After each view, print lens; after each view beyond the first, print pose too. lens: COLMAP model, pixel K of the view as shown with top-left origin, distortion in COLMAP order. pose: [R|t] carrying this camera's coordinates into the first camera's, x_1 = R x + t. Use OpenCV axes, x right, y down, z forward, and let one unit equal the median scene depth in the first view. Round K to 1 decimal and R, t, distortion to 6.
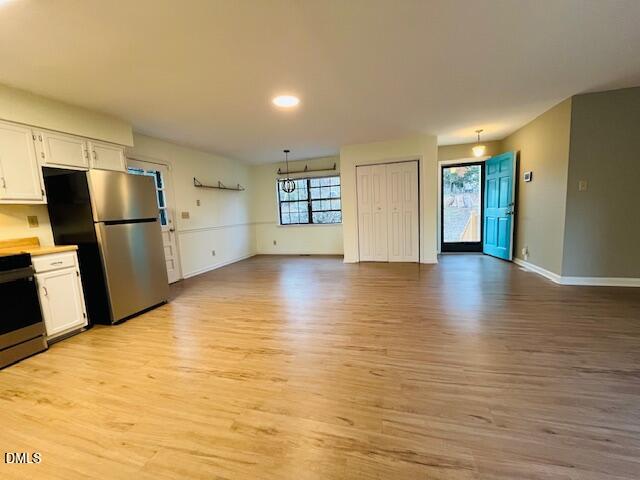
lens RADIAL K [[259.8, 0, 316.3], [0, 259.8, 237.8], [0, 0, 1]] dist [-0.002999, -0.000227]
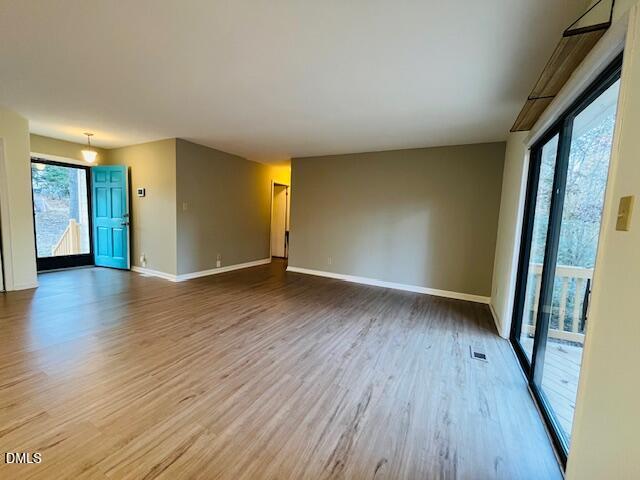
lens RADIAL K [[259.8, 0, 316.3], [0, 259.8, 237.8], [0, 0, 1]] dist [-0.002999, -0.000227]
pose [[0.211710, -0.019797, 0.977132, -0.098225], [0.049192, 0.998743, 0.009577, -0.010285], [-0.976094, 0.046040, 0.212418, 0.025945]]
